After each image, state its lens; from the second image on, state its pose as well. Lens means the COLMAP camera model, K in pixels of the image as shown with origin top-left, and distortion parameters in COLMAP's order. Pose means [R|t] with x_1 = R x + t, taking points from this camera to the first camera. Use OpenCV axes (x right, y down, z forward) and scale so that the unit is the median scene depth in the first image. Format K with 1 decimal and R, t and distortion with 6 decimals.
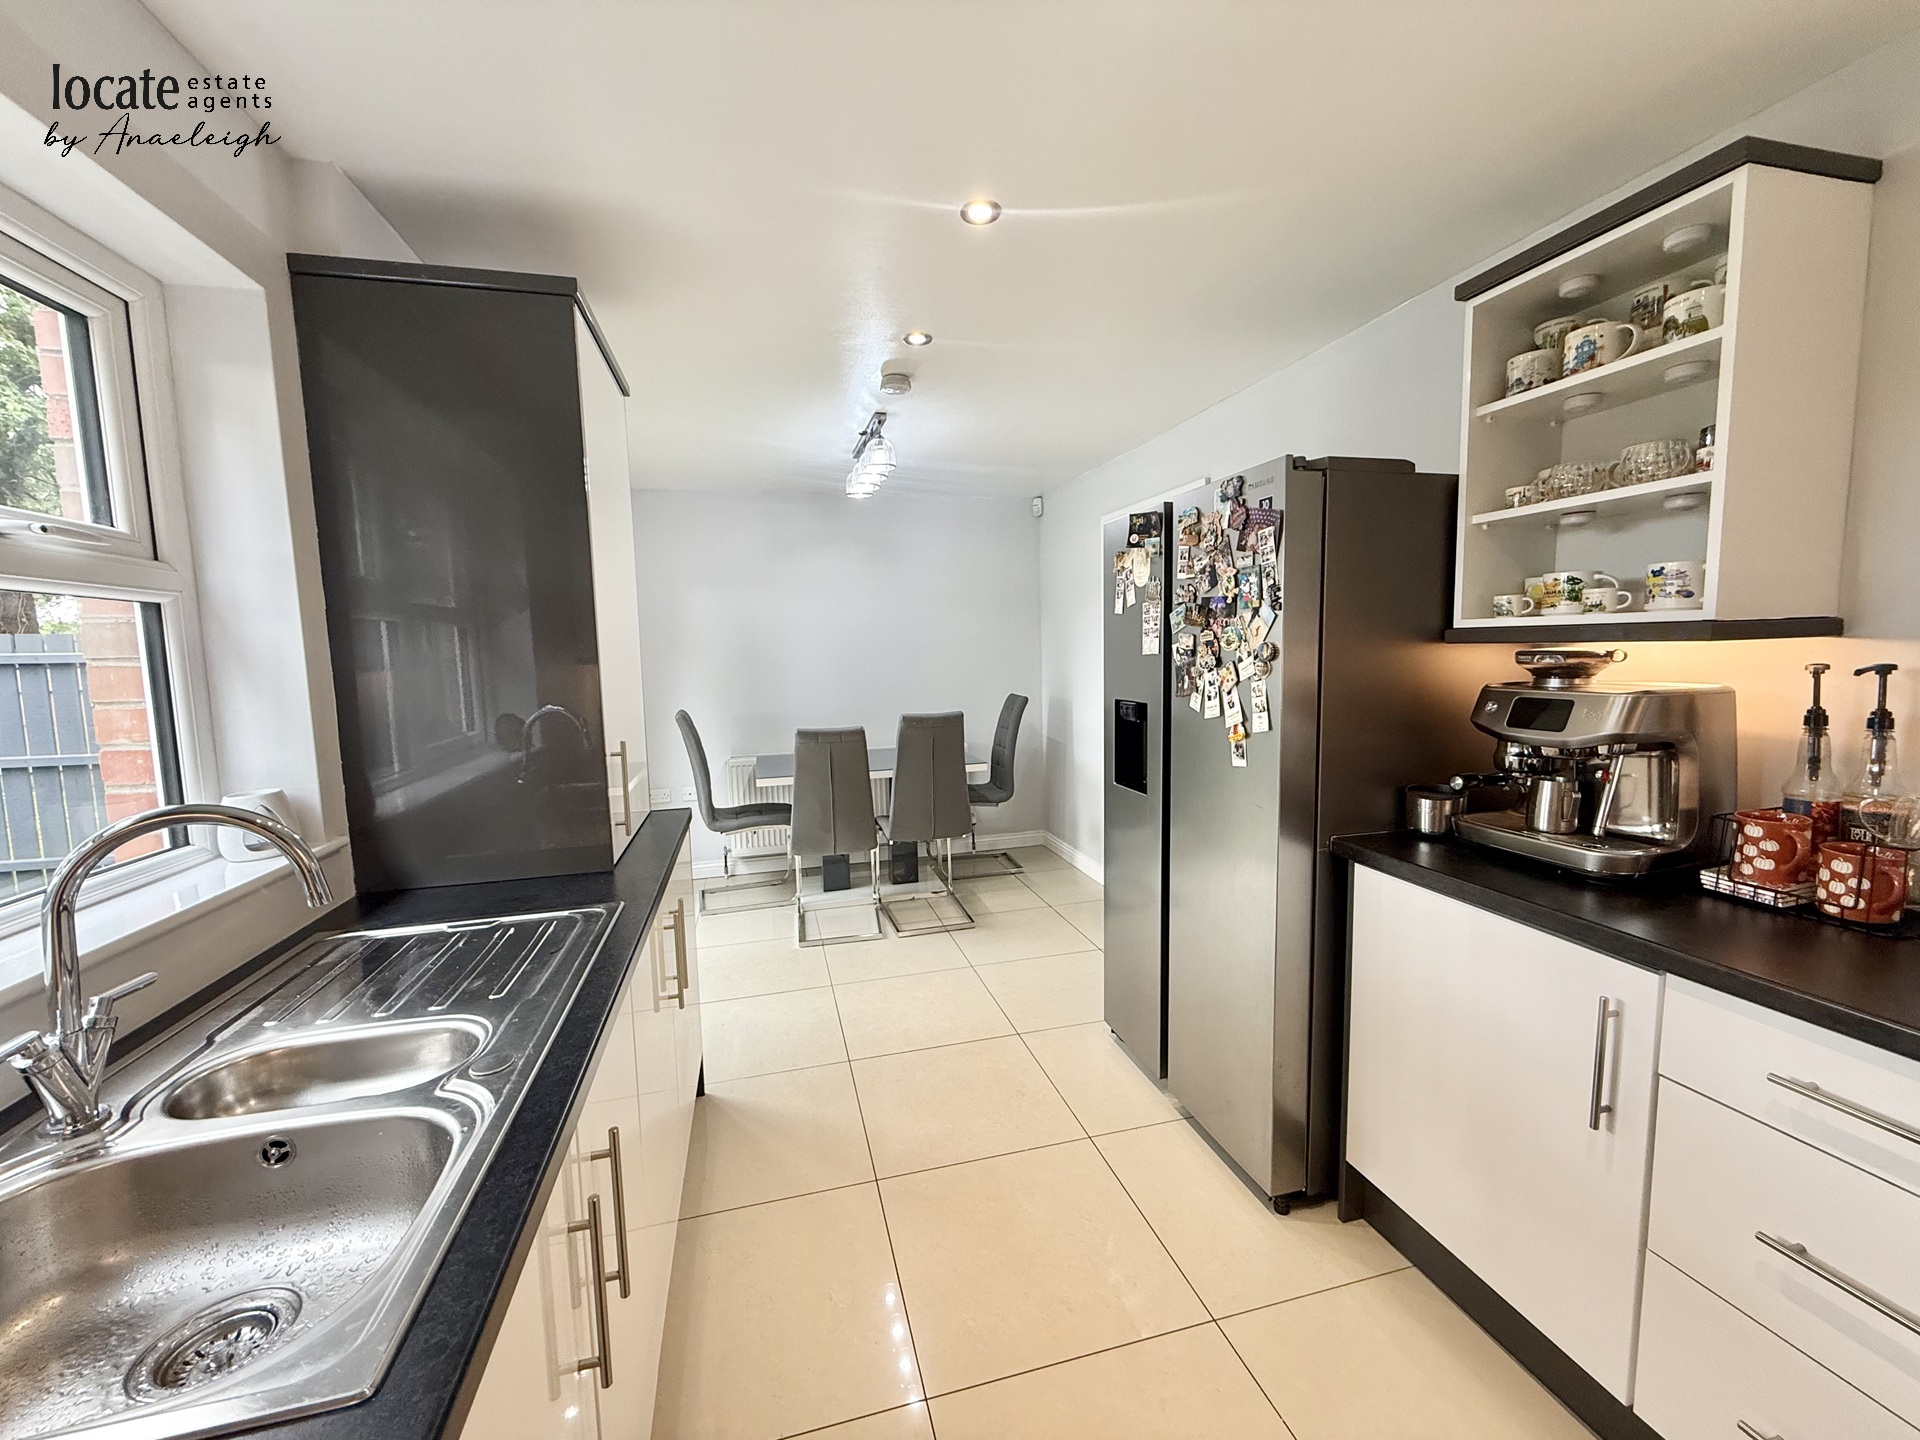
lens RADIAL K [[760.5, 0, 951.2], [0, 760.5, 721.0], [0, 0, 1]] dist [0.001574, 0.000267]
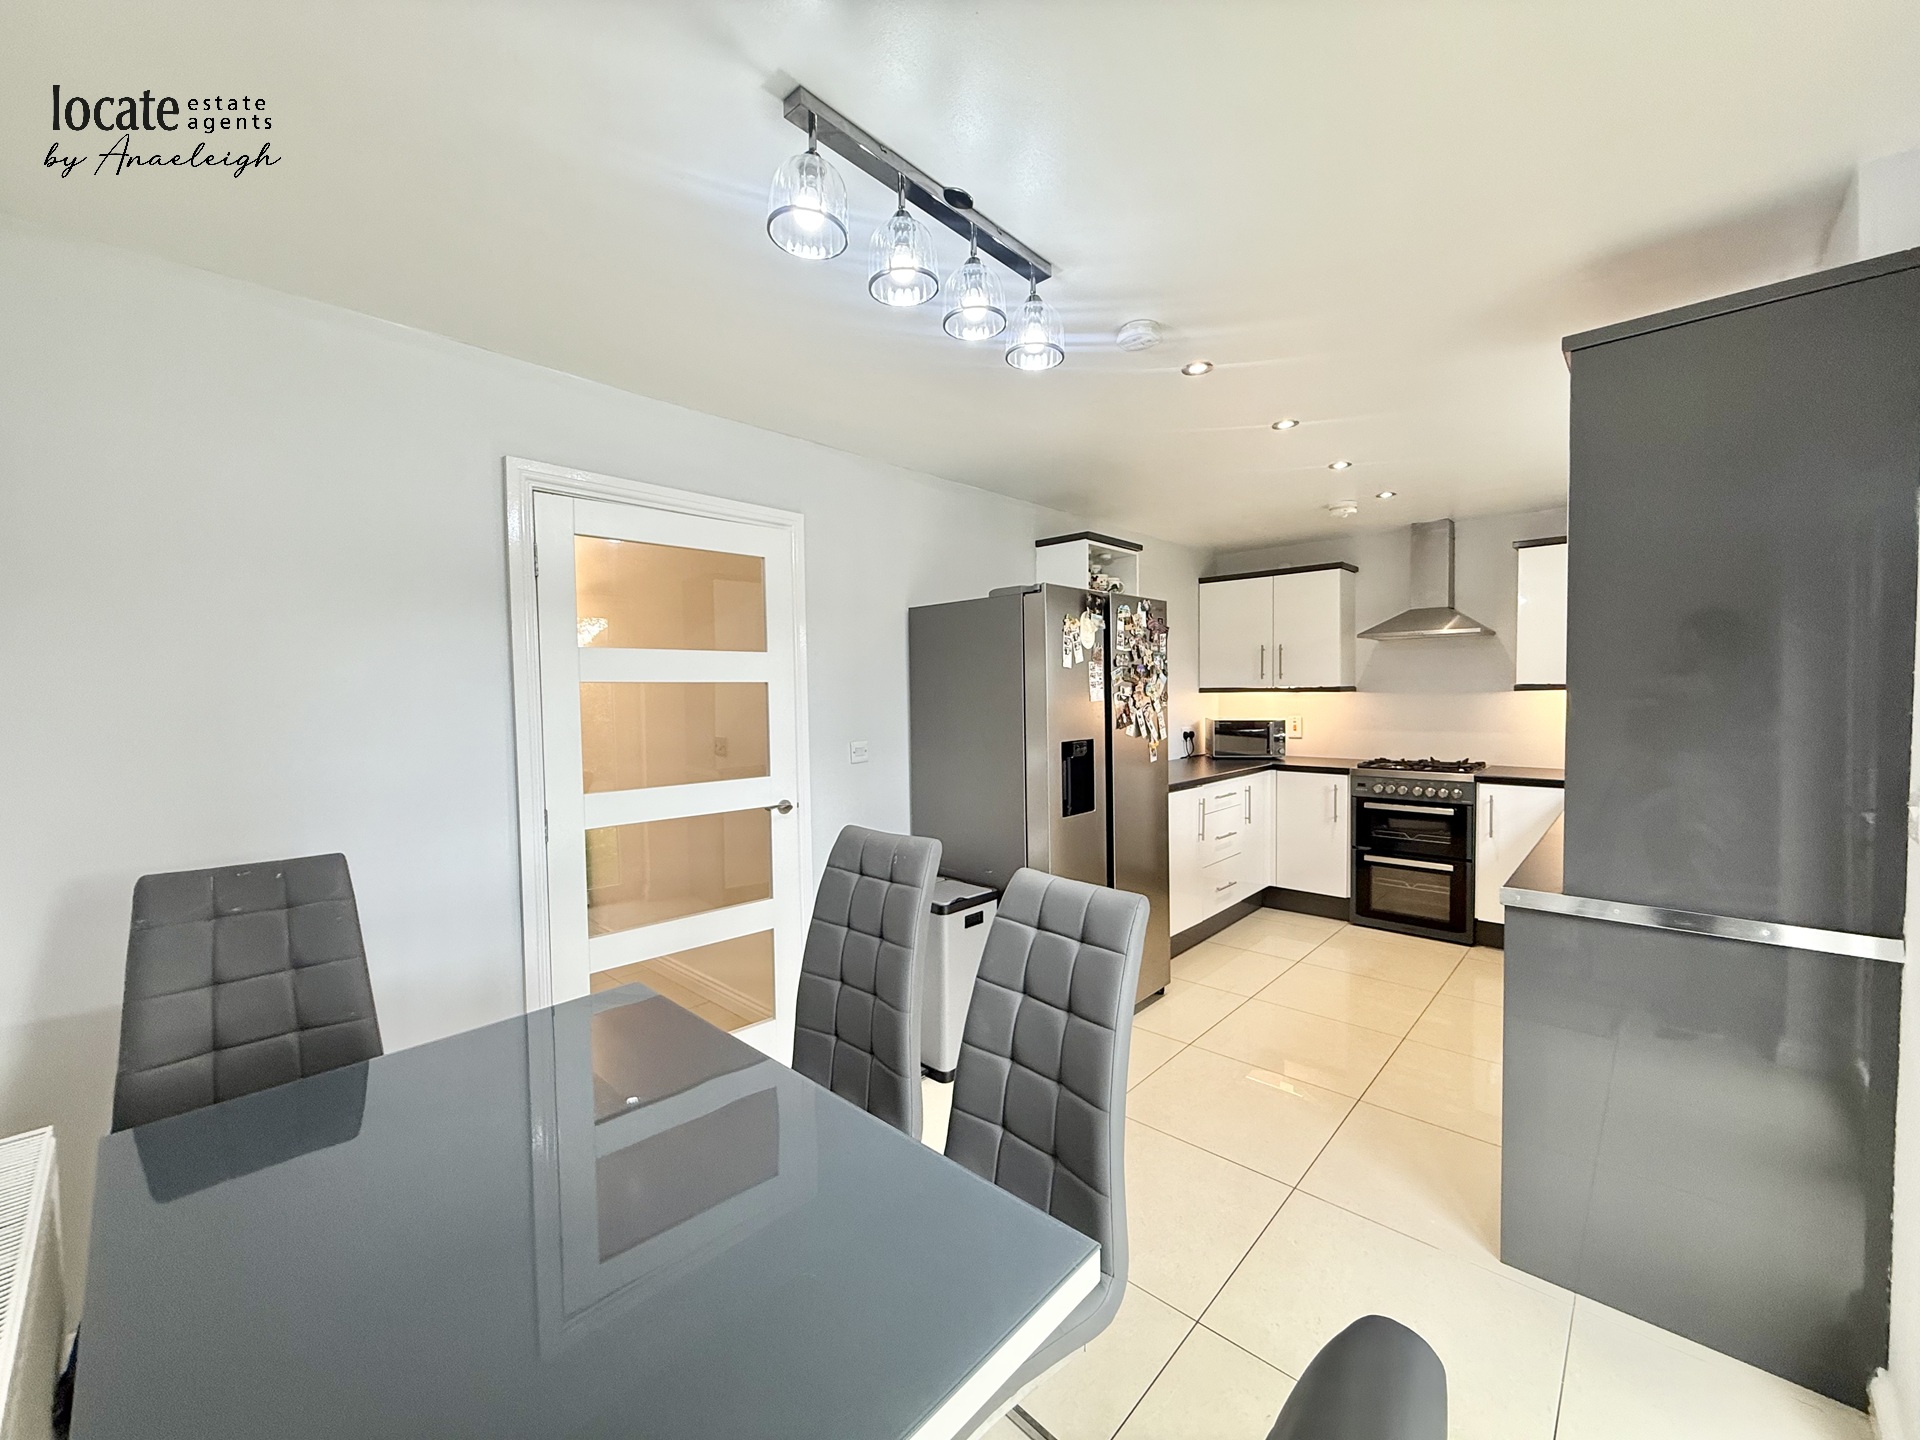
lens RADIAL K [[760.5, 0, 951.2], [0, 760.5, 721.0], [0, 0, 1]] dist [0.001574, 0.000267]
pose [[-0.536790, -0.007451, 0.843683, -0.755378], [0.108797, 0.991001, 0.077974, -0.195997], [-0.836672, 0.133646, -0.531149, 2.035498]]
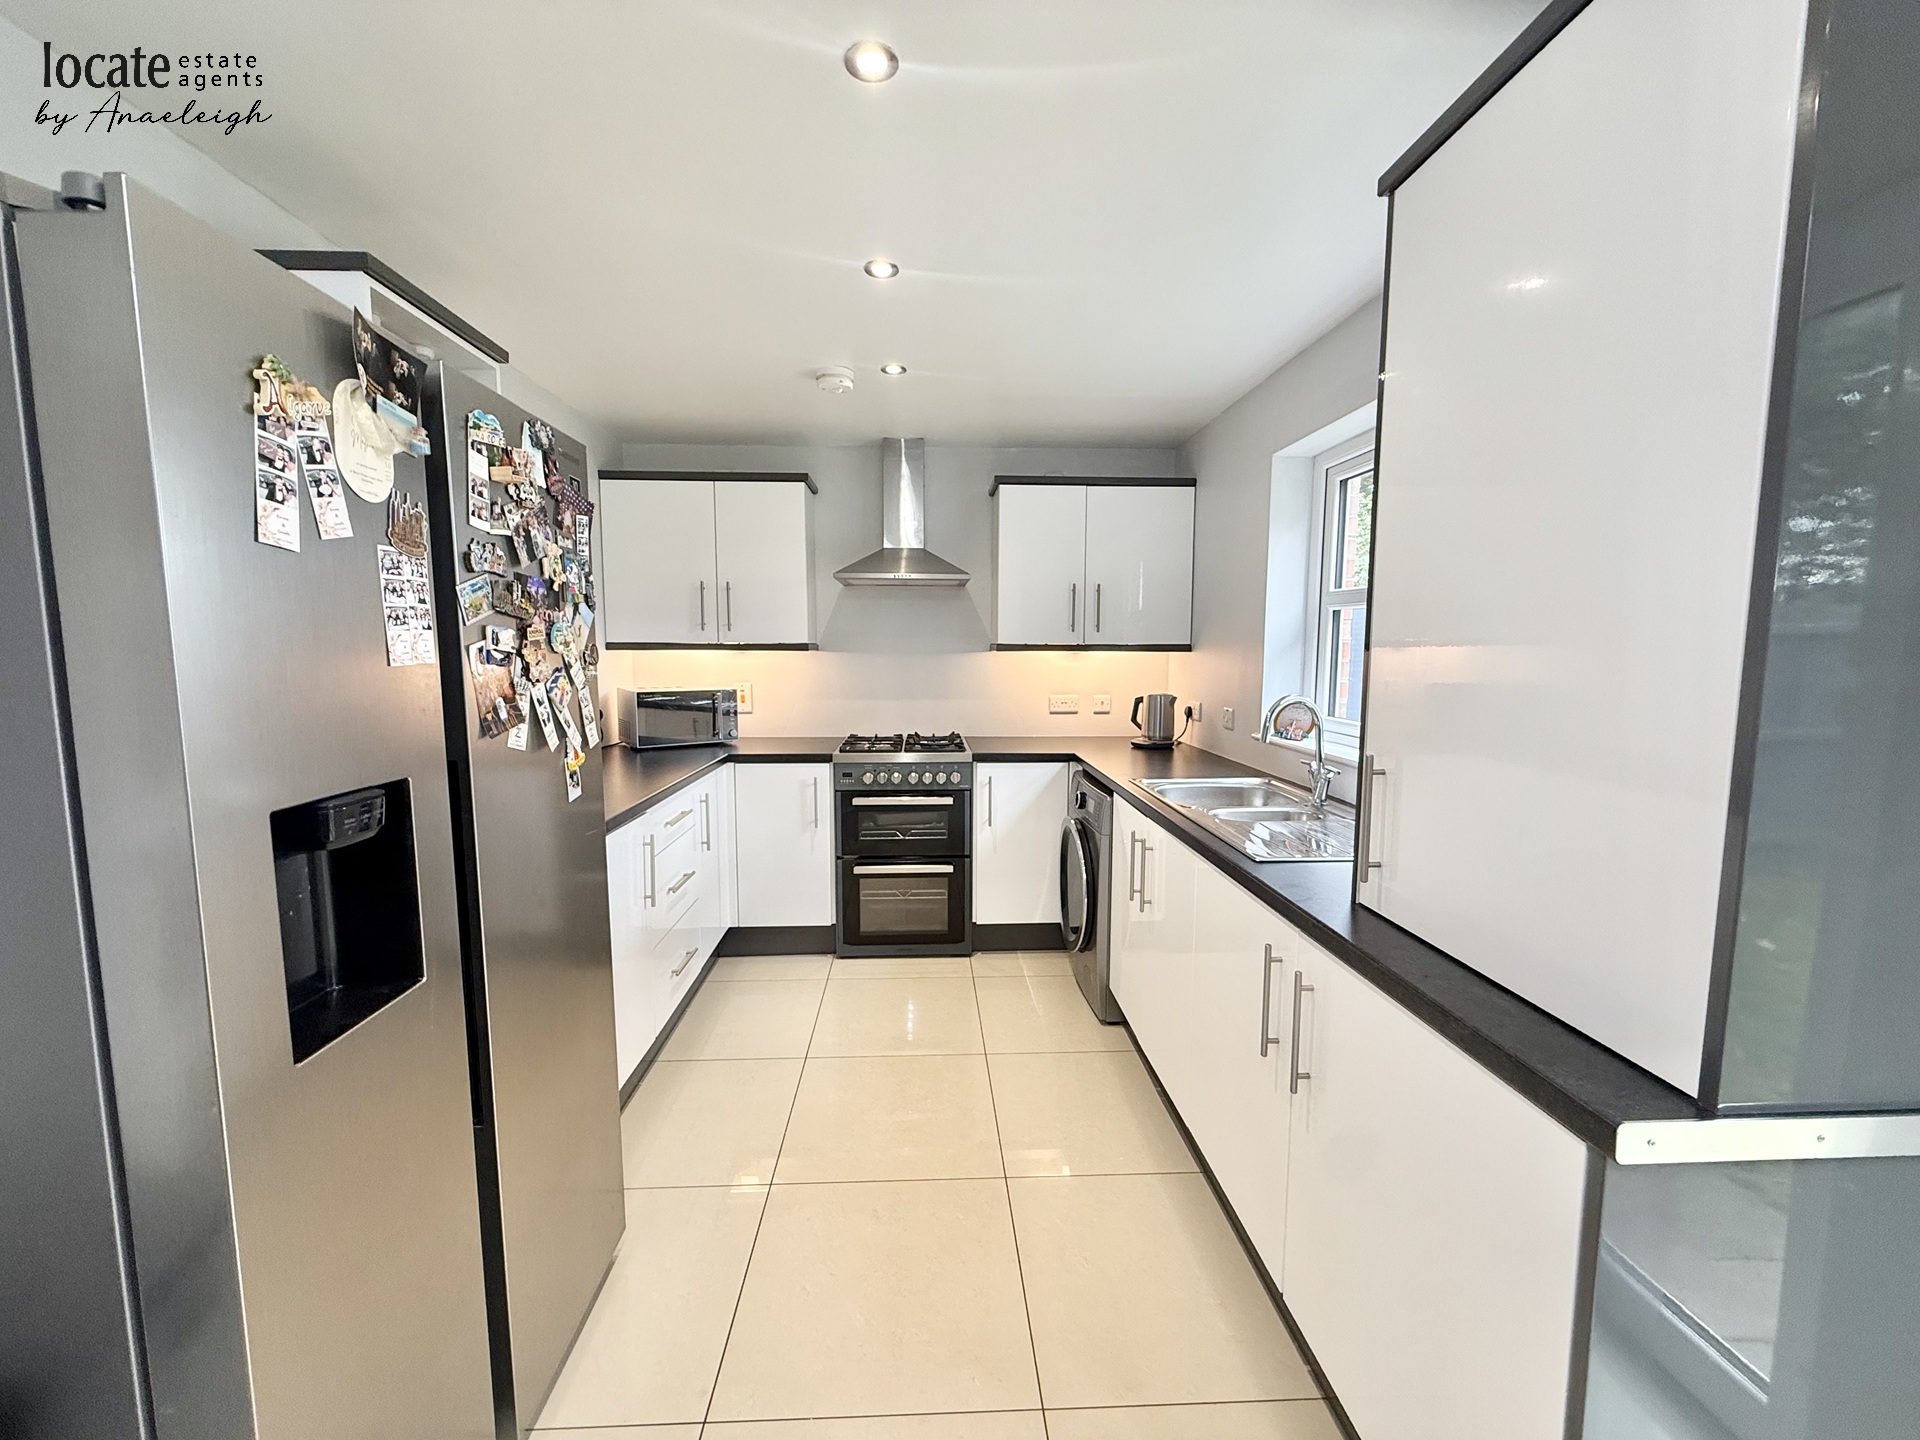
lens RADIAL K [[760.5, 0, 951.2], [0, 760.5, 721.0], [0, 0, 1]] dist [0.001574, 0.000267]
pose [[-0.978294, -0.004362, 0.207177, -0.152458], [0.036010, 0.980989, 0.190694, -0.138941], [-0.204071, 0.194015, -0.959538, 1.463884]]
